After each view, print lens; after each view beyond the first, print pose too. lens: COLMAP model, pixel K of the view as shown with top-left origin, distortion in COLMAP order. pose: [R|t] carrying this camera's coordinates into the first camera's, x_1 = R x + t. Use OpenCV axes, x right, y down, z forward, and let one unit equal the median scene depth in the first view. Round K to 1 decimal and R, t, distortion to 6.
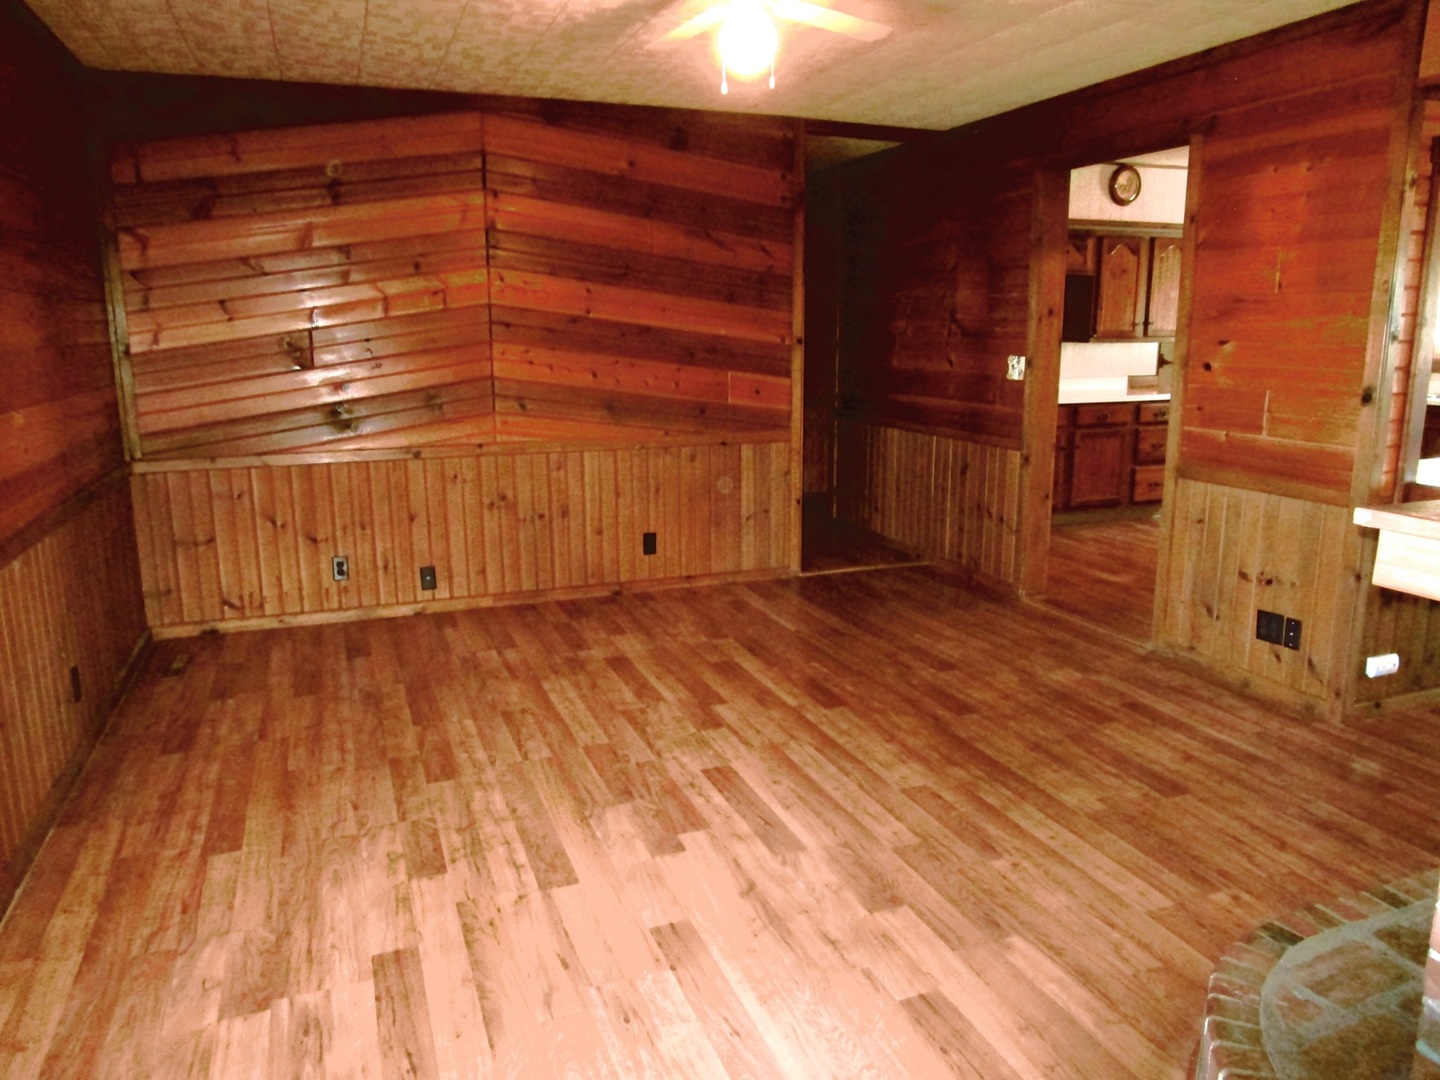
lens RADIAL K [[1024.3, 0, 721.8], [0, 1024.3, 540.7], [0, 0, 1]] dist [-0.021147, 0.005810]
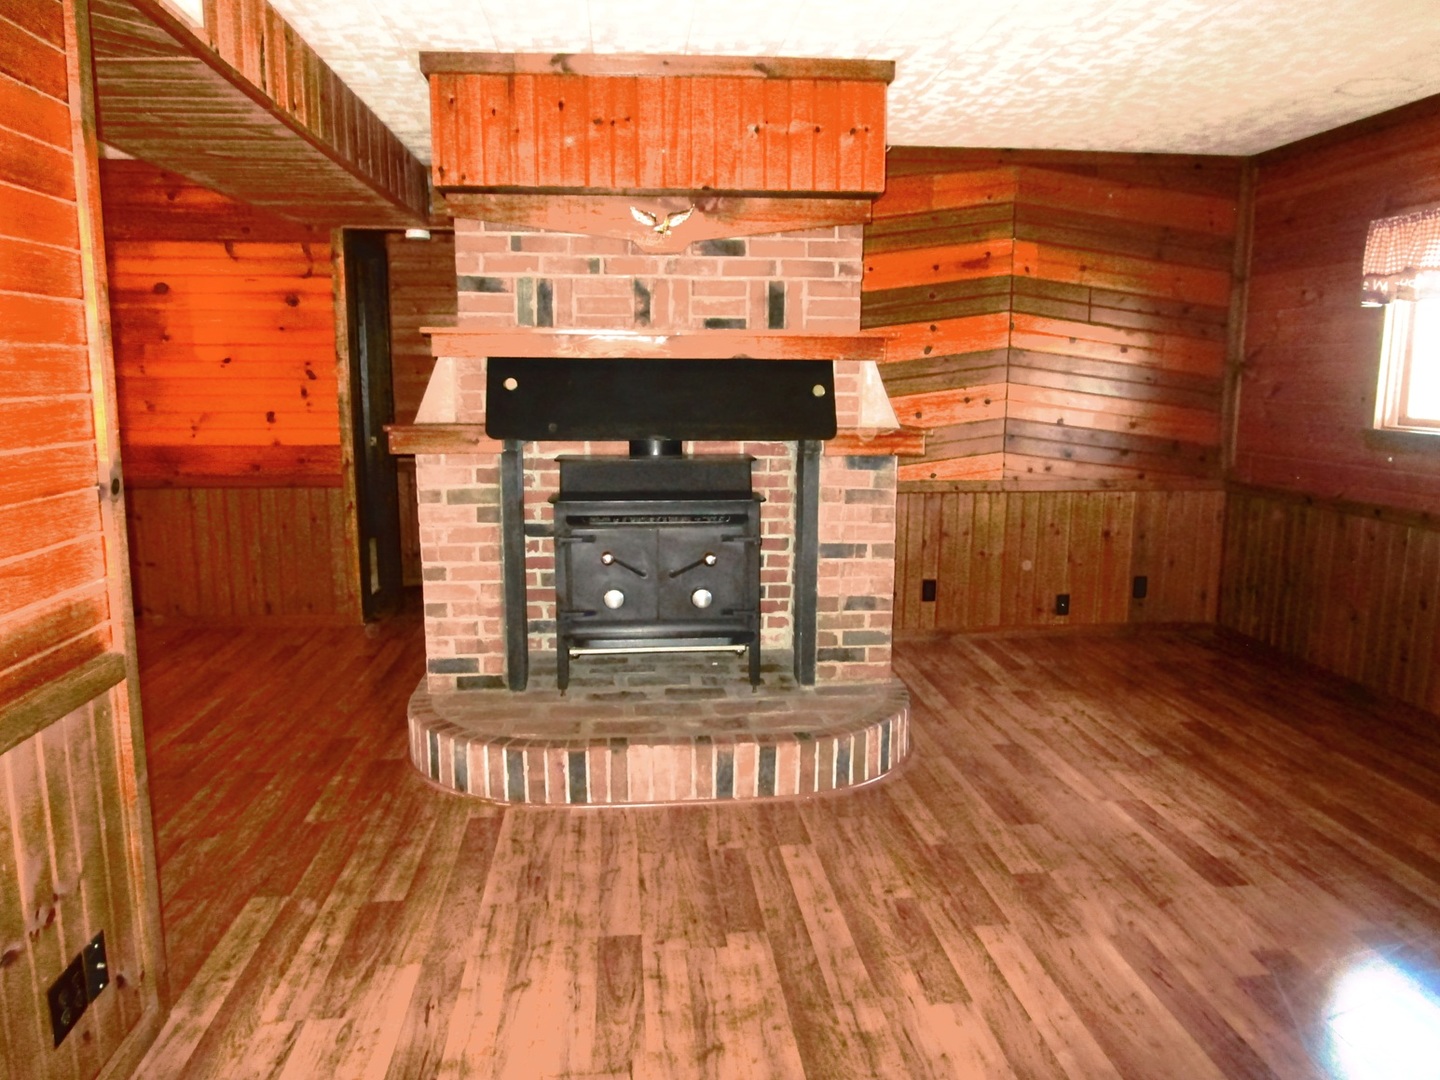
lens RADIAL K [[1024.3, 0, 716.9], [0, 1024.3, 533.2], [0, 0, 1]] dist [-0.021147, 0.005810]
pose [[-0.964047, -0.040750, 0.262587, 0.186139], [0.053852, 0.937708, 0.343227, -0.350733], [-0.260217, 0.345027, -0.901800, 1.713851]]
